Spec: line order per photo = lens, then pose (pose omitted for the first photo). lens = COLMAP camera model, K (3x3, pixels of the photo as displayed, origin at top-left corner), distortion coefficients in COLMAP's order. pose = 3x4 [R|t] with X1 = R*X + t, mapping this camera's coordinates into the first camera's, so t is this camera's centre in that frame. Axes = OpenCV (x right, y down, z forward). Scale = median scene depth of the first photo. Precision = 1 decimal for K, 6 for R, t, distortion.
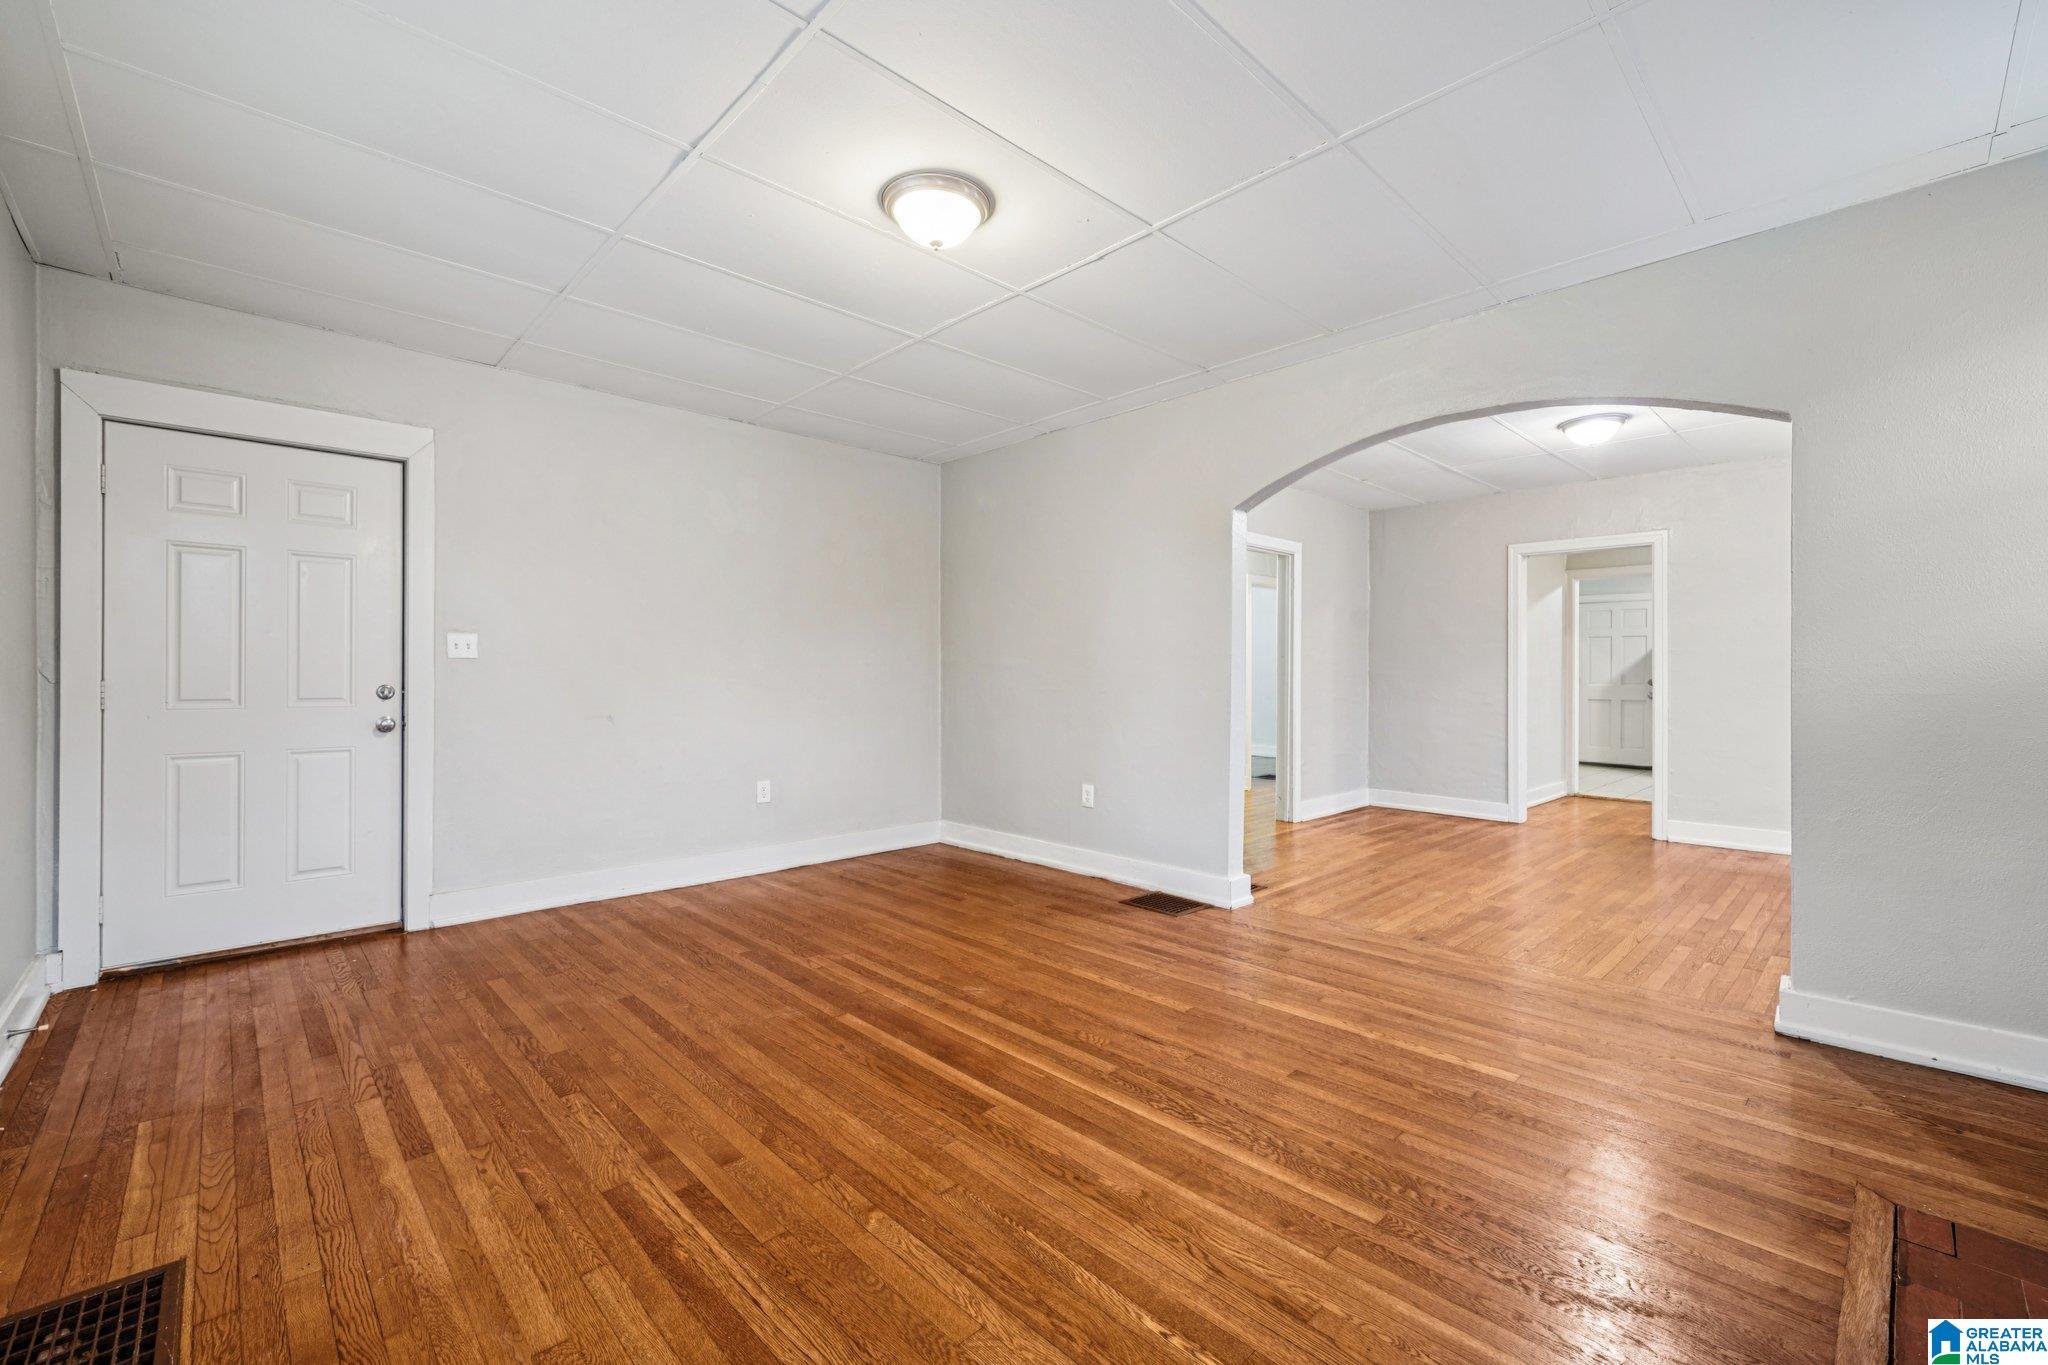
lens RADIAL K [[825.1, 0, 1024.0], [0, 825.1, 682.5], [0, 0, 1]] dist [-0.013051, 0.000363]
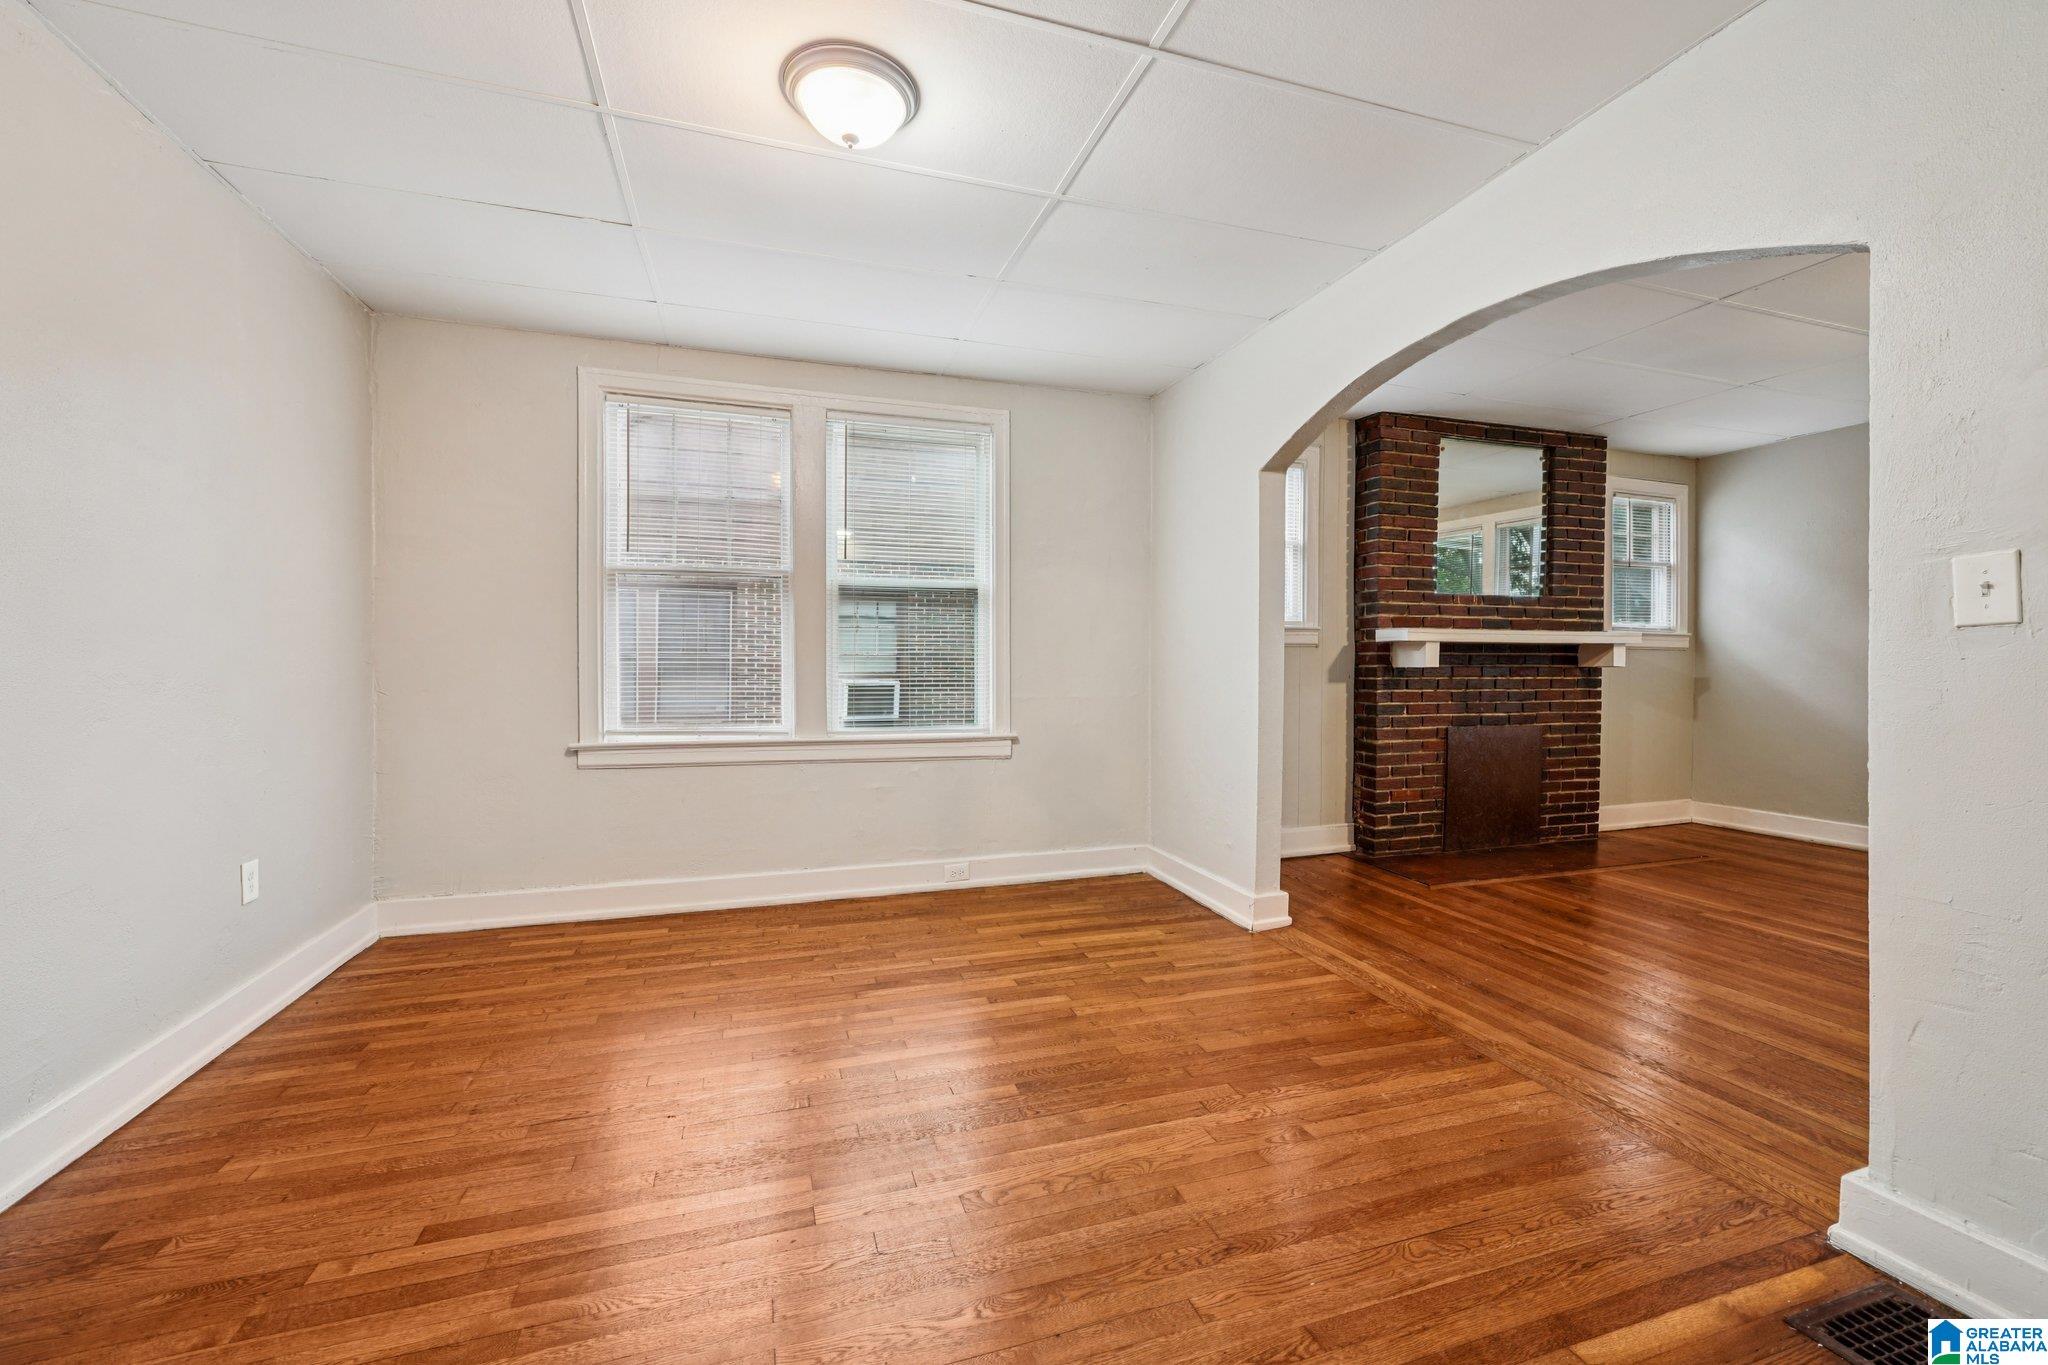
lens RADIAL K [[825.1, 0, 1024.0], [0, 825.1, 682.5], [0, 0, 1]] dist [-0.013051, 0.000363]
pose [[-0.897776, -0.008482, 0.440370, 0.838535], [0.005717, 0.999506, 0.030907, -0.027297], [-0.440414, 0.030265, -0.897284, 2.804819]]
